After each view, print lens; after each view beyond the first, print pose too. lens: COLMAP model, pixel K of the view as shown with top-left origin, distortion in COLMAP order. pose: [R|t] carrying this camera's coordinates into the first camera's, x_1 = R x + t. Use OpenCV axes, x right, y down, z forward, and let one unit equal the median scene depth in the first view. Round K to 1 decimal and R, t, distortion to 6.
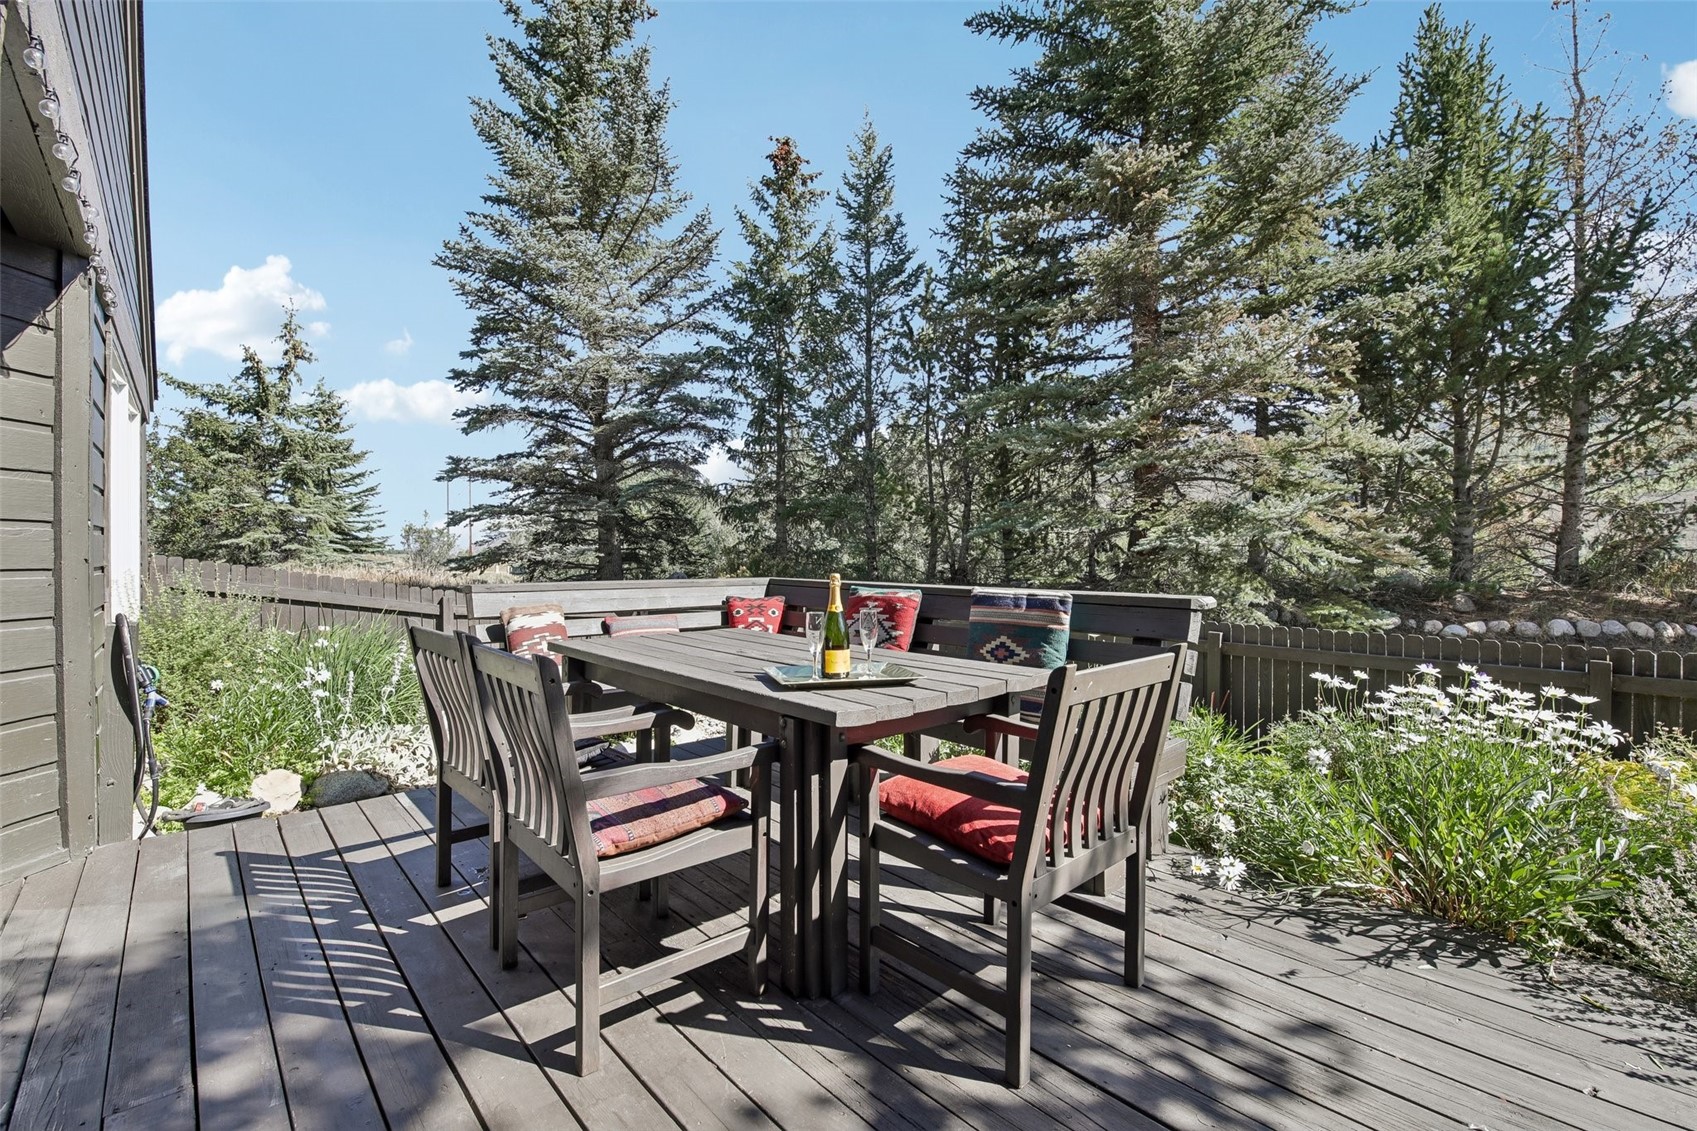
lens RADIAL K [[735.8, 0, 879.3], [0, 735.8, 554.5], [0, 0, 1]] dist [-0.006818, -0.006906]
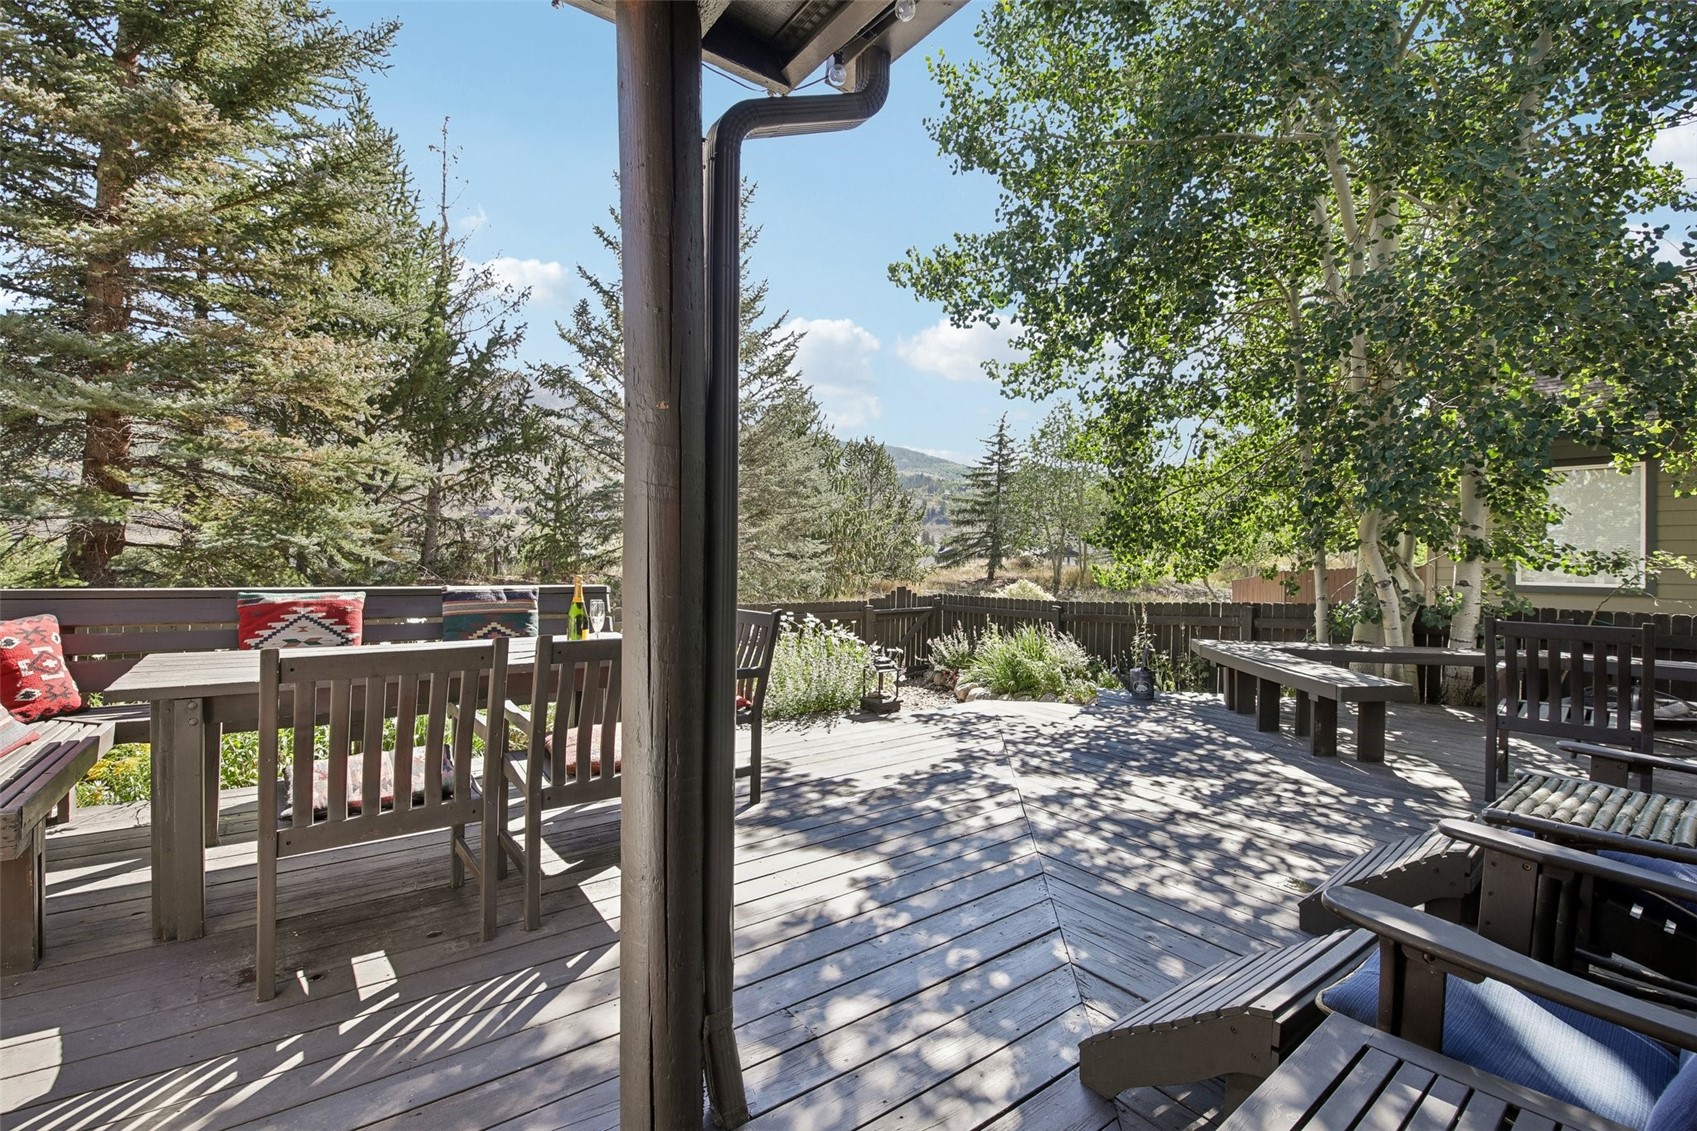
lens RADIAL K [[735.8, 0, 796.2], [0, 735.8, 580.0], [0, 0, 1]] dist [-0.006818, -0.006906]
pose [[0.156626, -0.030413, 0.987190, -0.441960], [-0.012815, 0.999379, 0.032822, -0.005195], [-0.987575, -0.017792, 0.156139, 0.122705]]
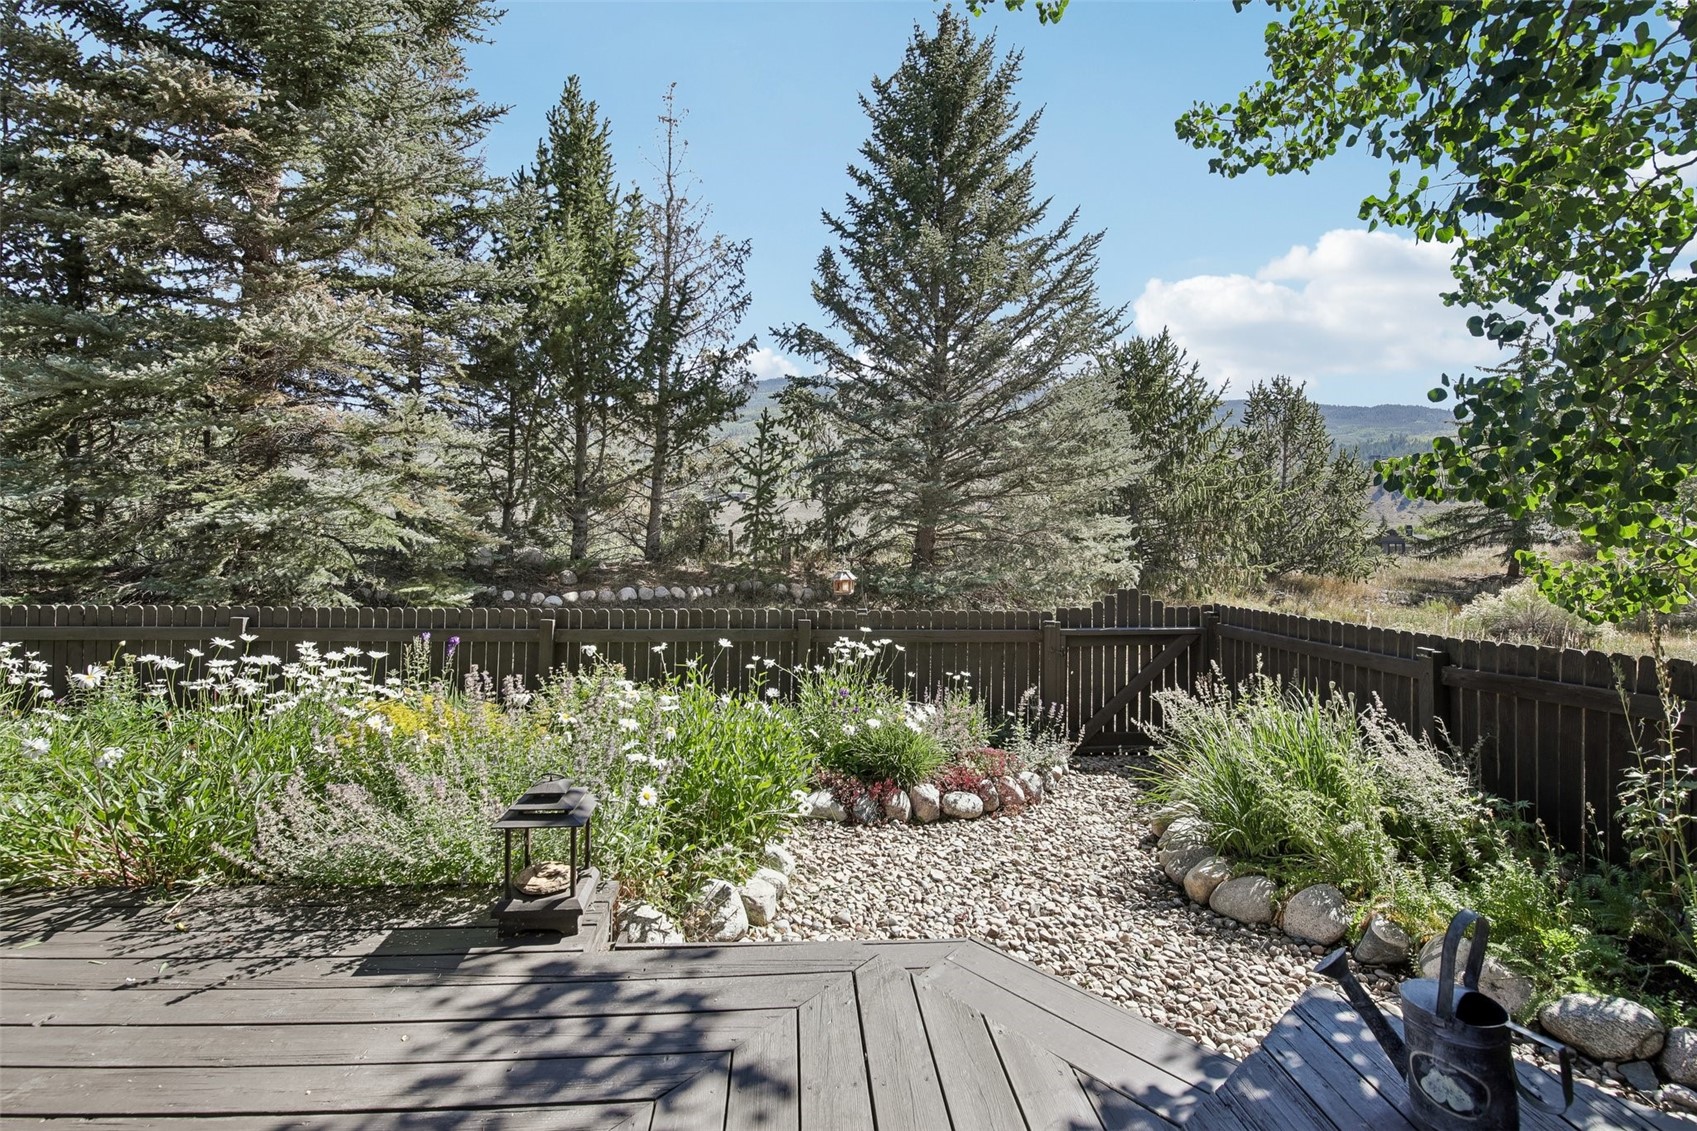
lens RADIAL K [[735.8, 0, 843.2], [0, 735.8, 514.3], [0, 0, 1]] dist [-0.006818, -0.006906]
pose [[0.638802, 0.032579, 0.768681, 0.191447], [-0.010441, 0.999378, -0.033680, -0.000484], [-0.769301, 0.013488, 0.638745, -0.136737]]
